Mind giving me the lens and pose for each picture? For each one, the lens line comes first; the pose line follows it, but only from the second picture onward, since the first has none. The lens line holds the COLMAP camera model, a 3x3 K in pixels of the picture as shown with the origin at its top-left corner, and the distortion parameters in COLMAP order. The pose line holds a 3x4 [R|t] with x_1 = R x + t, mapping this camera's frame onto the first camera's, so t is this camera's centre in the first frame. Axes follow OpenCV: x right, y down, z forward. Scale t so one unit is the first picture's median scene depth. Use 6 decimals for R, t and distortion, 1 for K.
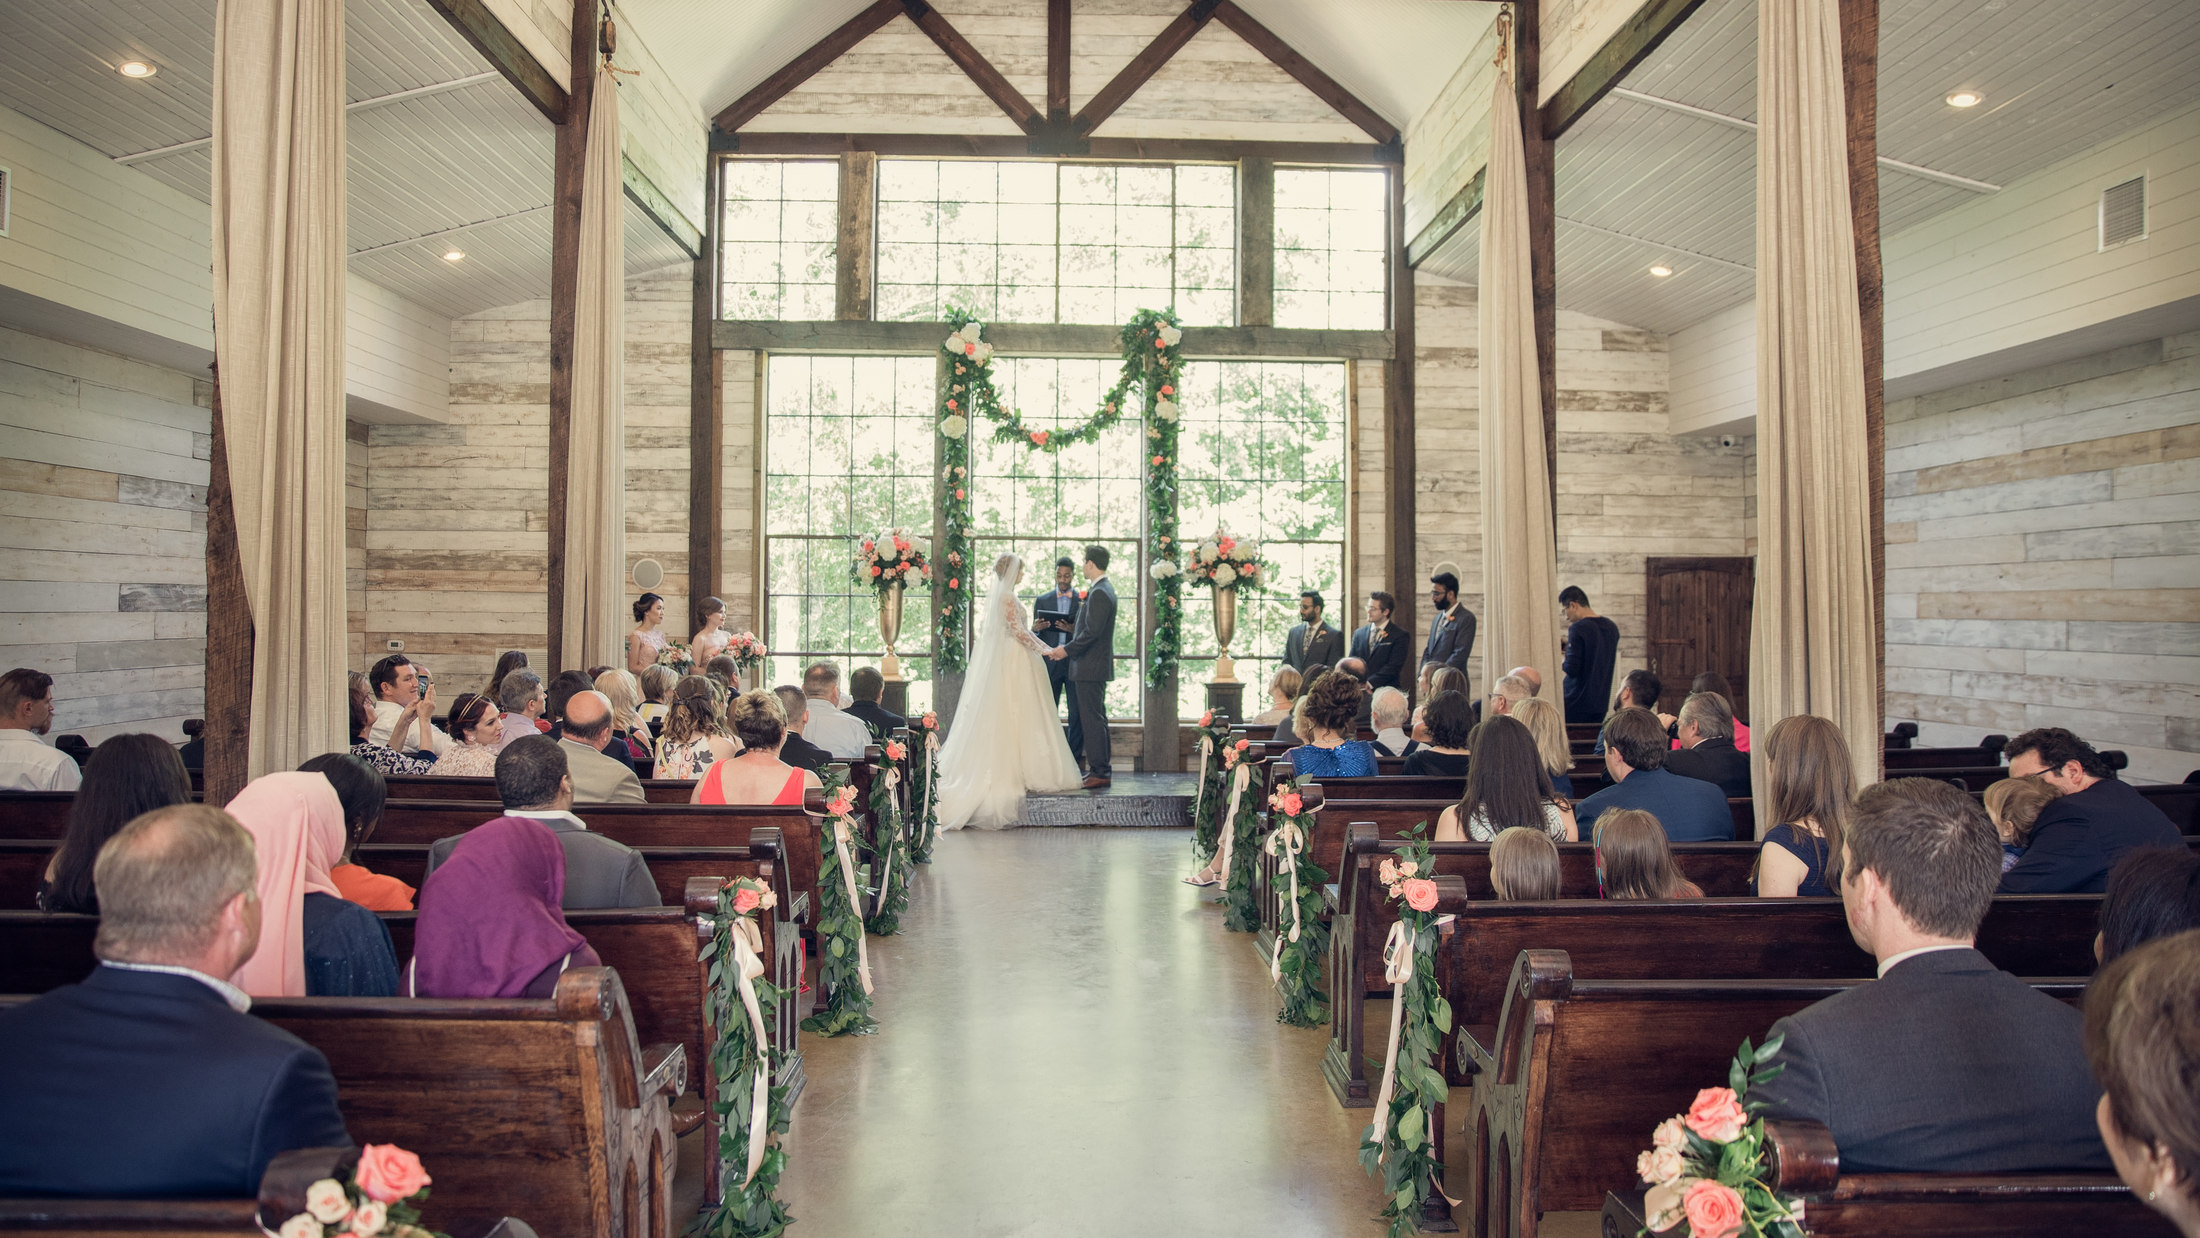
lens RADIAL K [[1644.5, 0, 1124.2], [0, 1644.5, 569.0], [0, 0, 1]] dist [-0.113421, -0.000920]
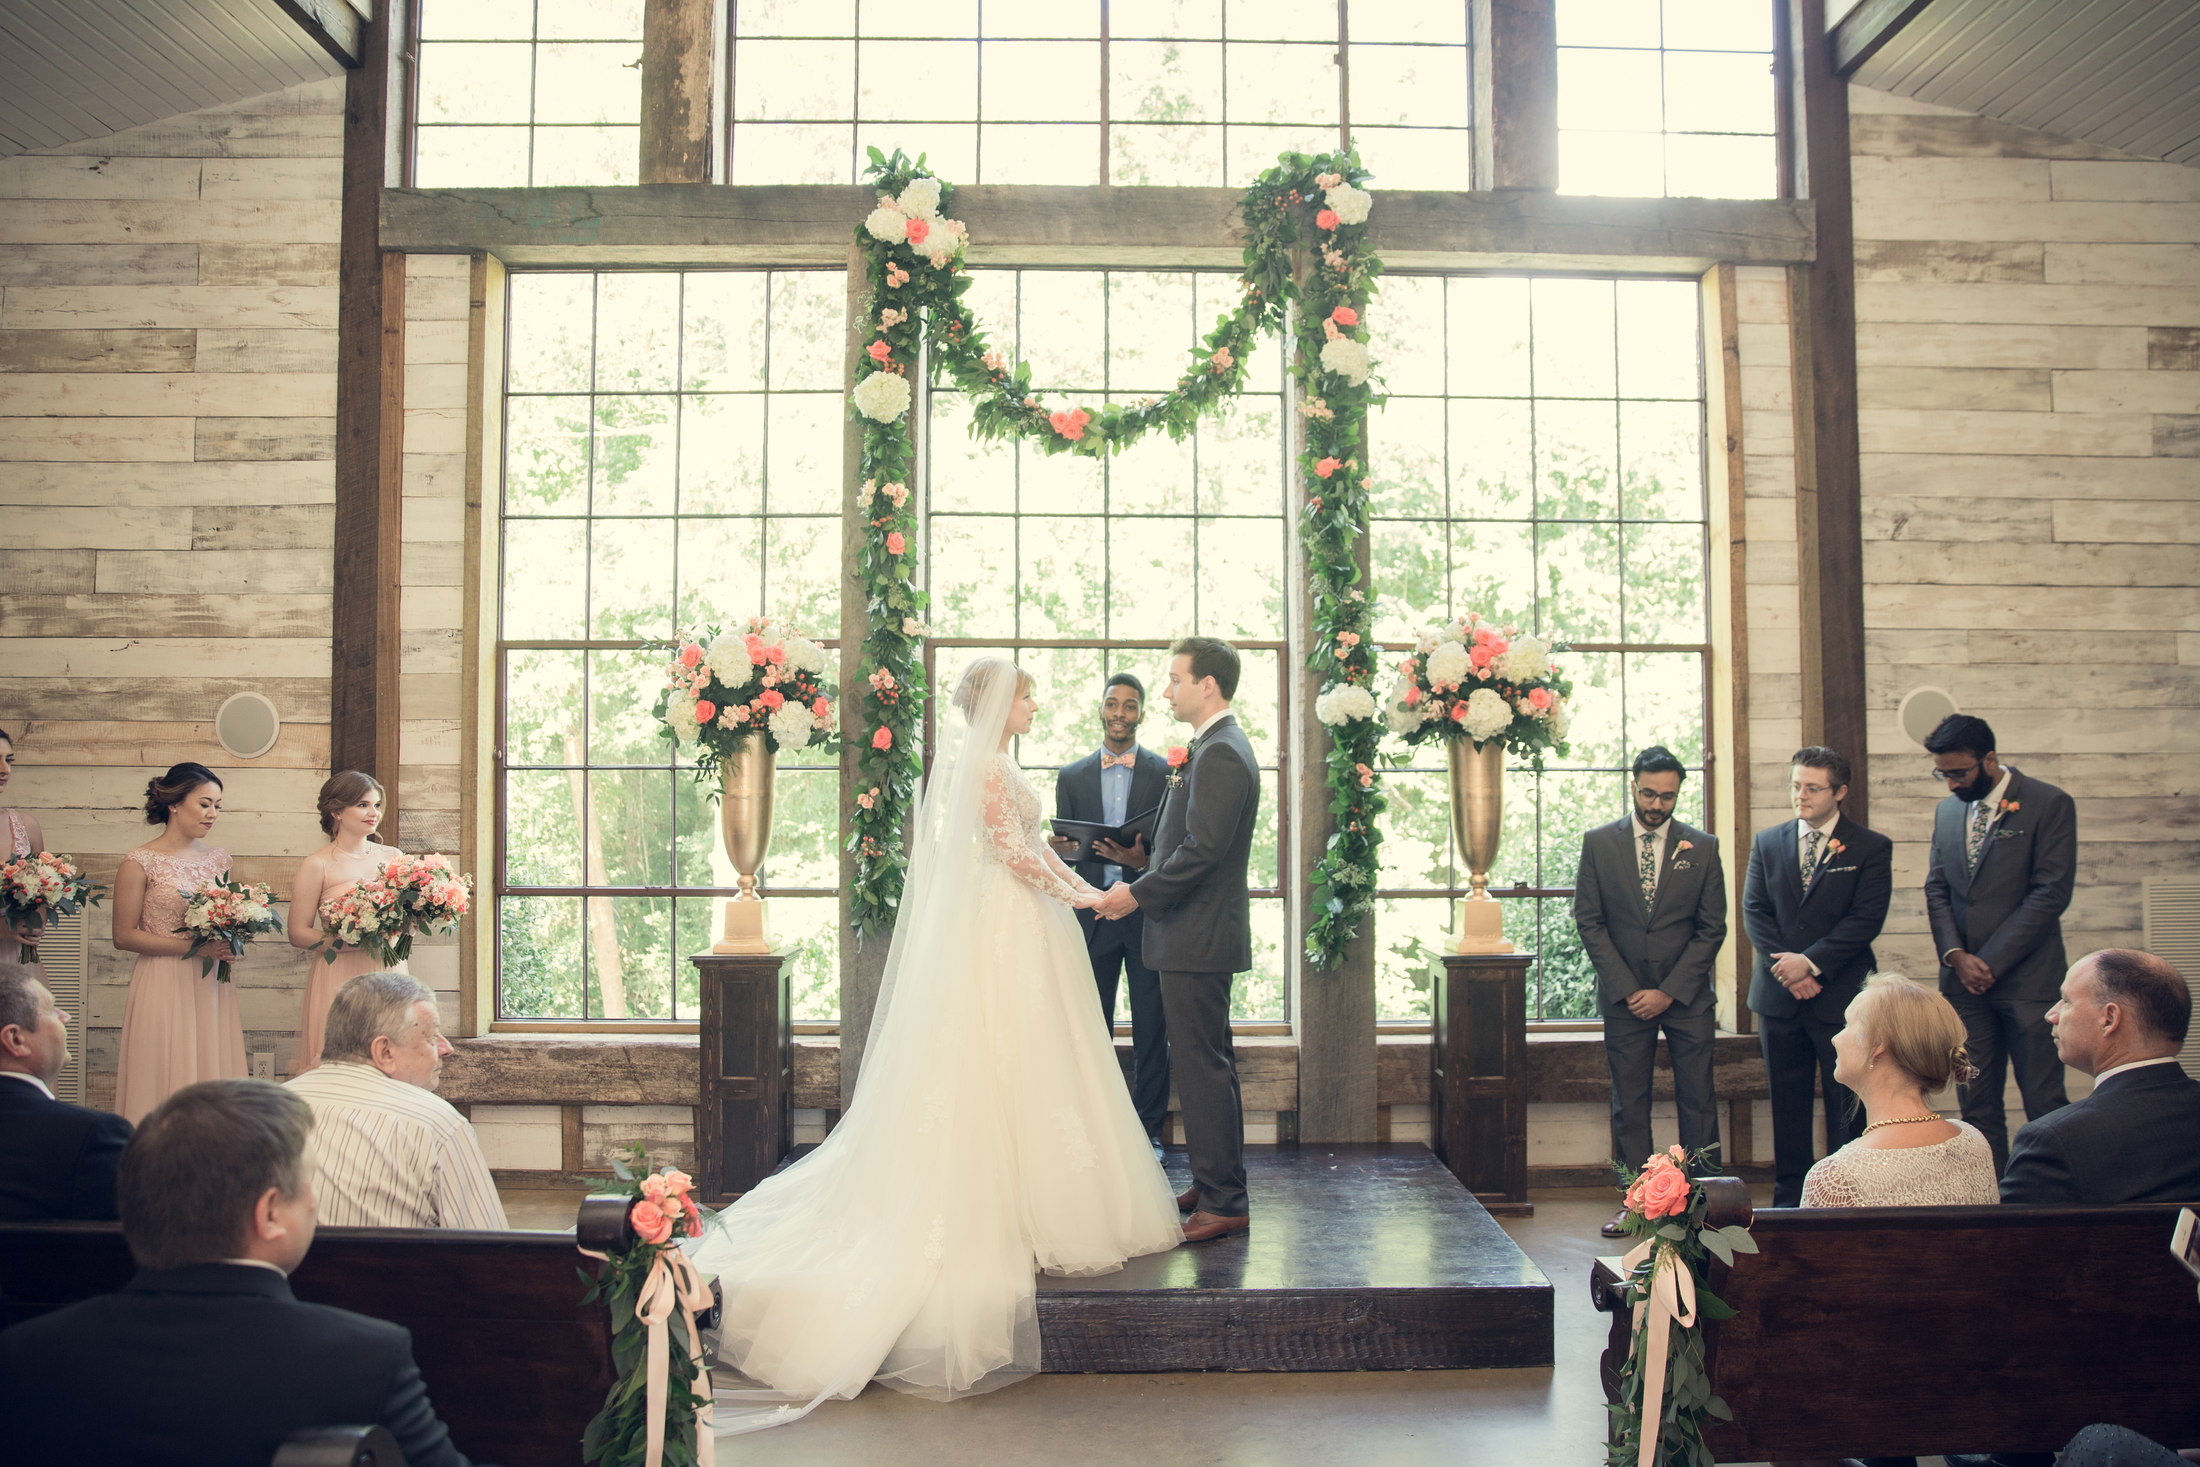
lens RADIAL K [[1637.1, 0, 1122.0], [0, 1637.1, 735.5], [0, 0, 1]] dist [-0.092601, 0.013749]
pose [[0.999594, -0.007902, -0.027372, -0.024756], [0.007696, 0.999941, -0.007630, 0.011637], [0.027431, 0.007416, 0.999596, 0.539949]]
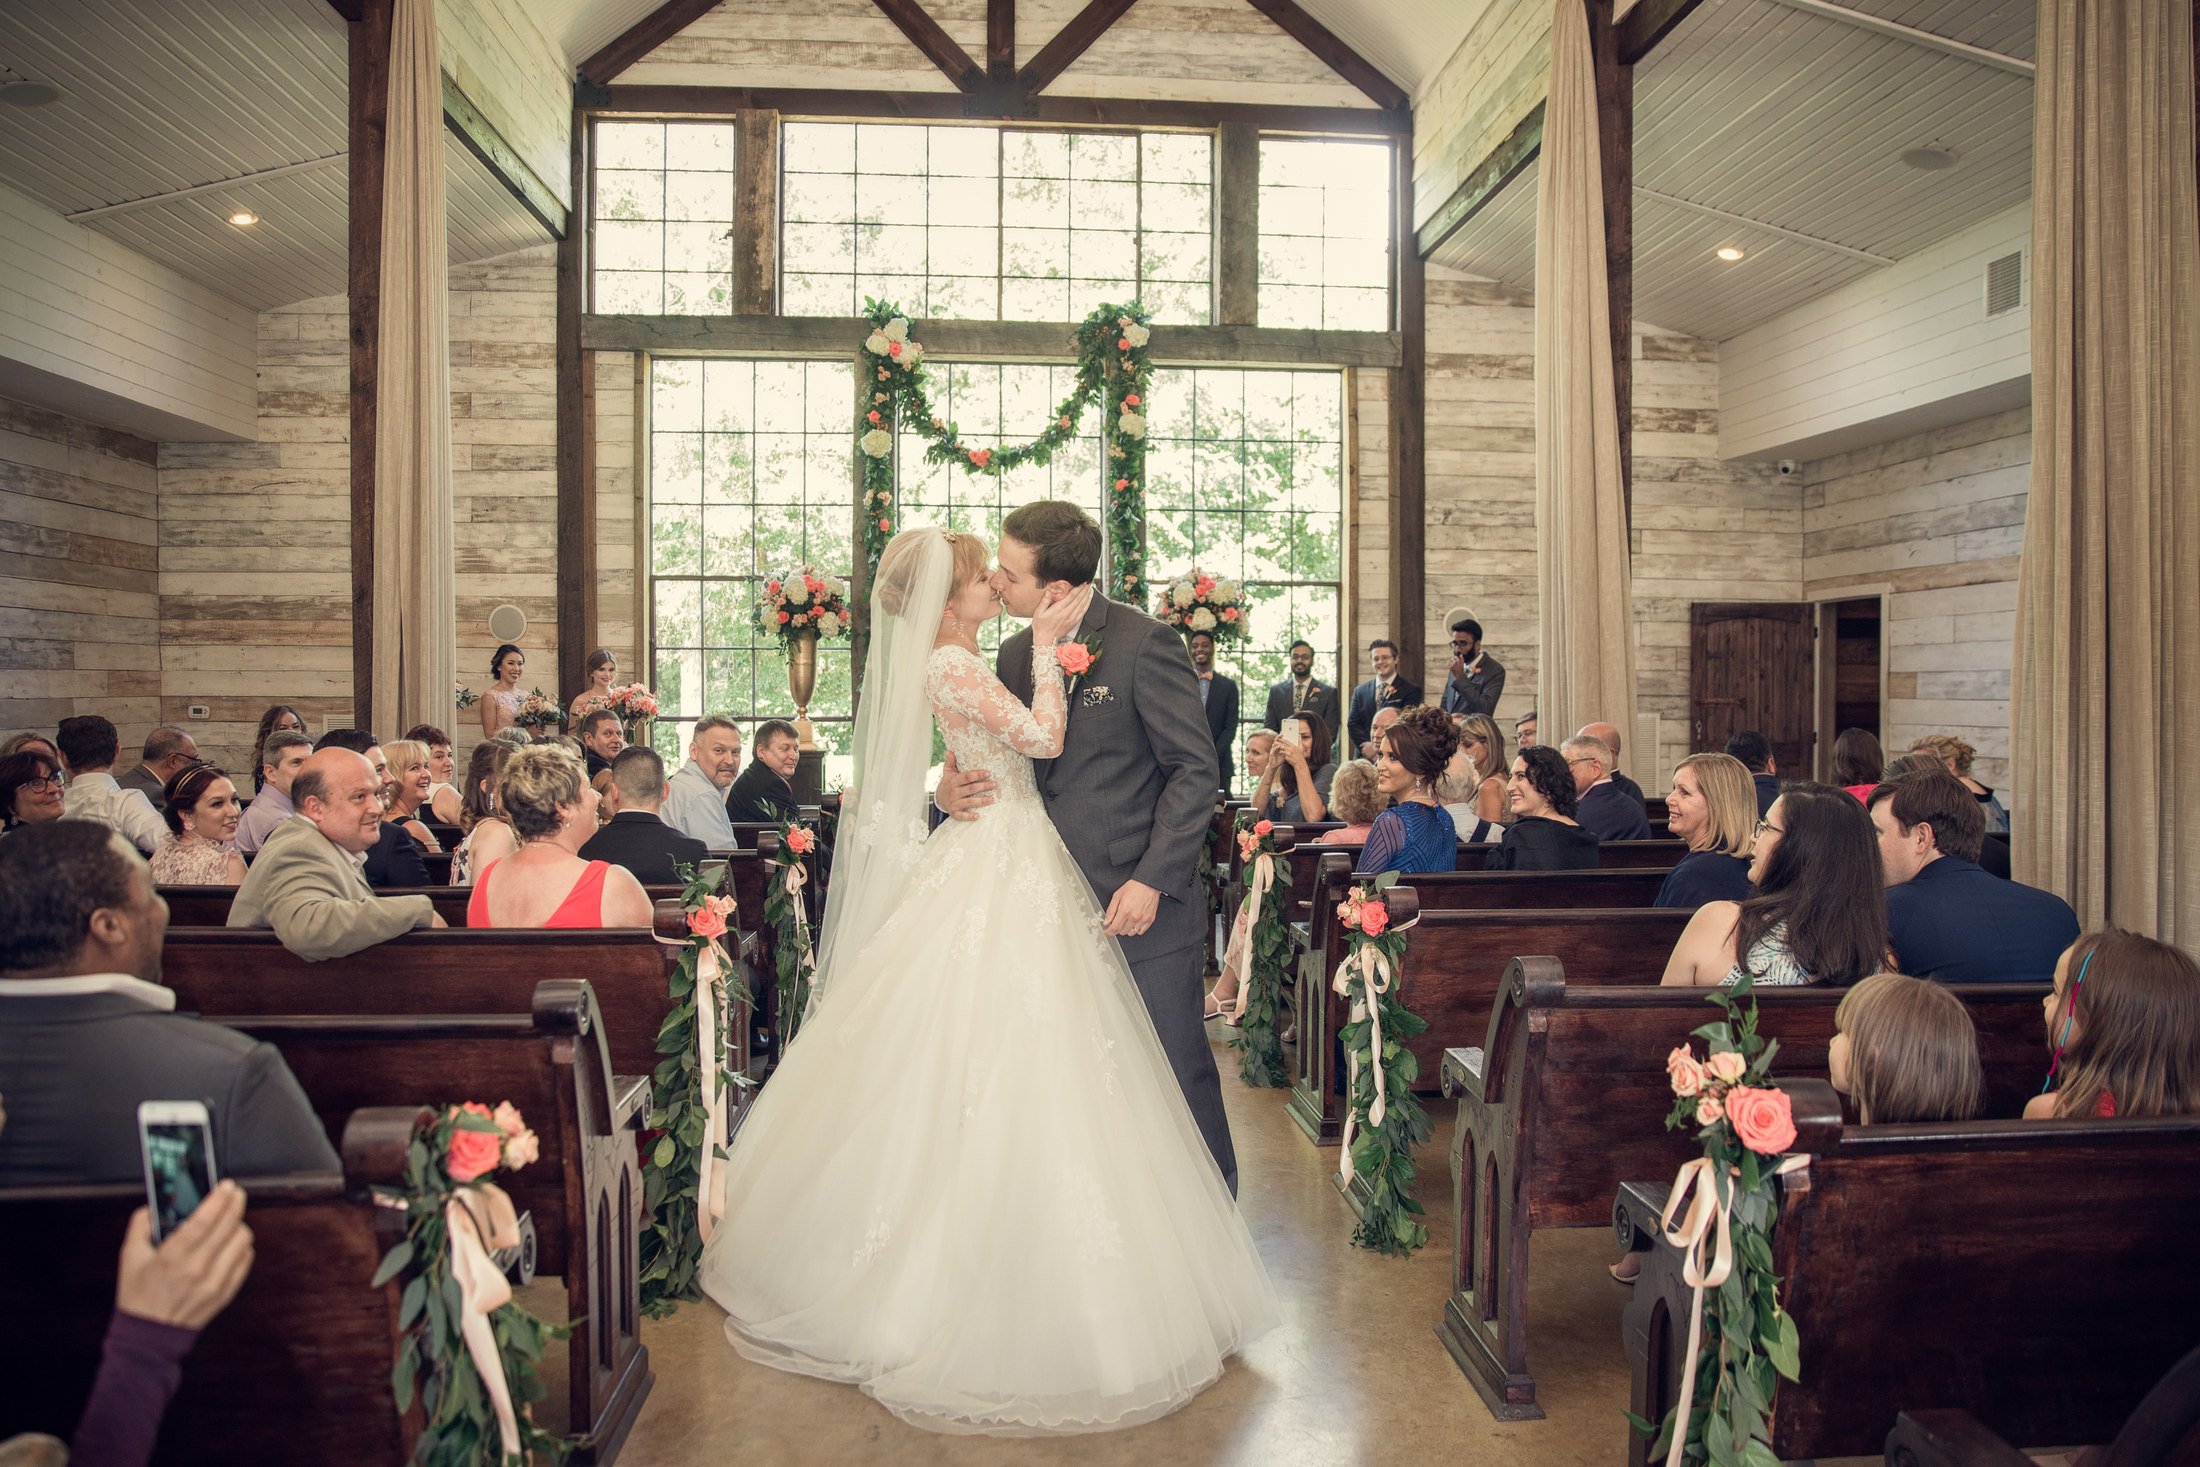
lens RADIAL K [[1637.1, 0, 1122.0], [0, 1637.1, 735.5], [0, 0, 1]] dist [-0.092601, 0.013749]
pose [[0.999038, -0.004403, 0.043626, -0.016208], [0.001933, 0.998400, 0.056513, 0.014138], [-0.043805, -0.056375, 0.997448, 0.163084]]
